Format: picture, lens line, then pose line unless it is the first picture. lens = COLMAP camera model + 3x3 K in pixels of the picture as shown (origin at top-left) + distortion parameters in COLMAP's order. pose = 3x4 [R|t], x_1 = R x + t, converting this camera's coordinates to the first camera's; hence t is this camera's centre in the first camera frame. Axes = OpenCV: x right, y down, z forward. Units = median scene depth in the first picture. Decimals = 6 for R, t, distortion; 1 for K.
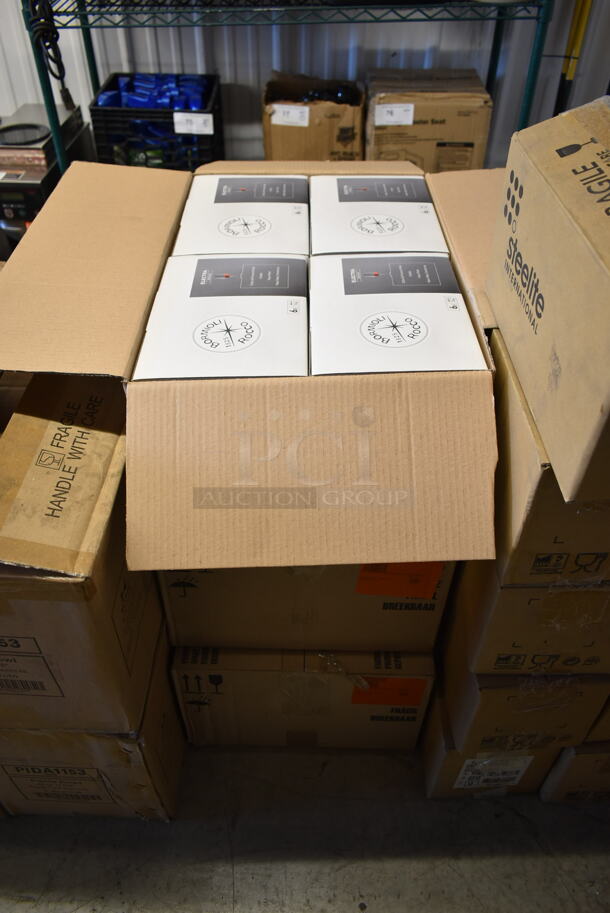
lens RADIAL K [[690.0, 0, 301.6], [0, 690.0, 453.8], [0, 0, 1]] dist [-0.010818, 0.000816]
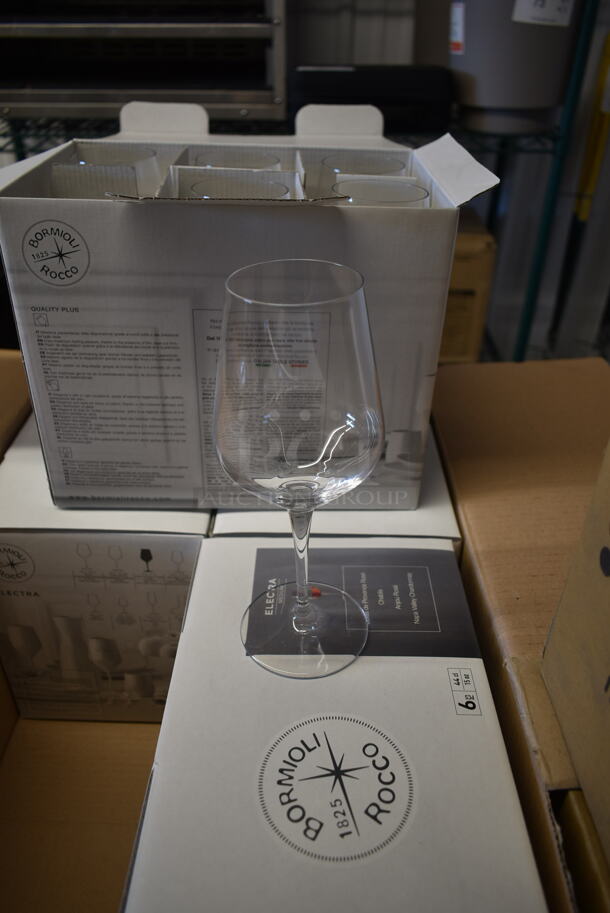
lens RADIAL K [[690.0, 0, 301.6], [0, 690.0, 453.8], [0, 0, 1]] dist [-0.010818, 0.000816]
pose [[0.999799, 0.019991, 0.001600, 0.089998], [-0.019518, 0.988259, -0.151533, -0.271799], [-0.004611, 0.151472, 0.988451, 0.445992]]
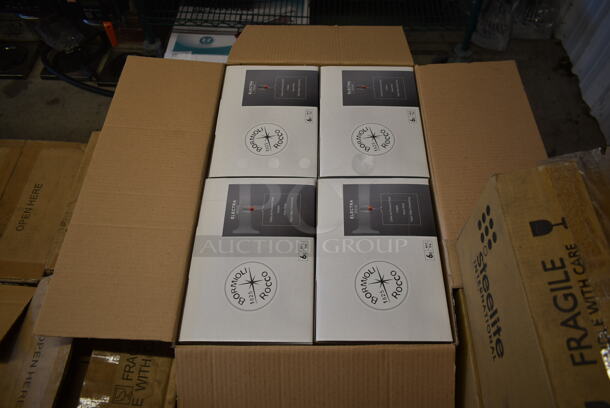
lens RADIAL K [[461.0, 0, 305.0], [0, 461.0, 204.0], [0, 0, 1]] dist [-0.010818, 0.000816]
pose [[0.999647, 0.012394, -0.023514, 0.009028], [-0.006090, 0.967898, 0.251270, -0.454068], [0.025873, -0.251038, 0.967631, 0.175701]]
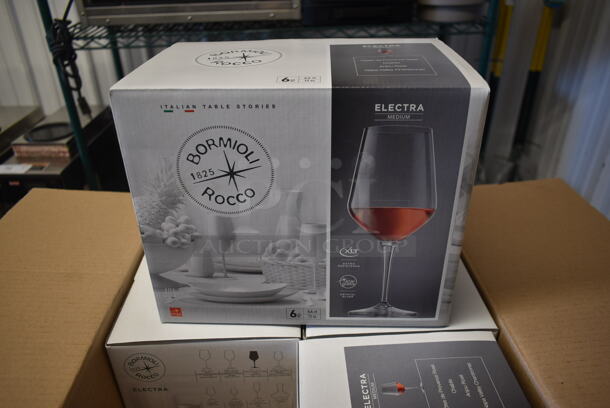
lens RADIAL K [[465.1, 0, 309.4], [0, 465.1, 205.5], [0, 0, 1]] dist [-0.008018, 0.000701]
pose [[0.999172, -0.030869, 0.026510, 0.014644], [0.035882, 0.975666, -0.216308, -0.319554], [-0.019188, 0.217080, 0.975965, 0.506426]]
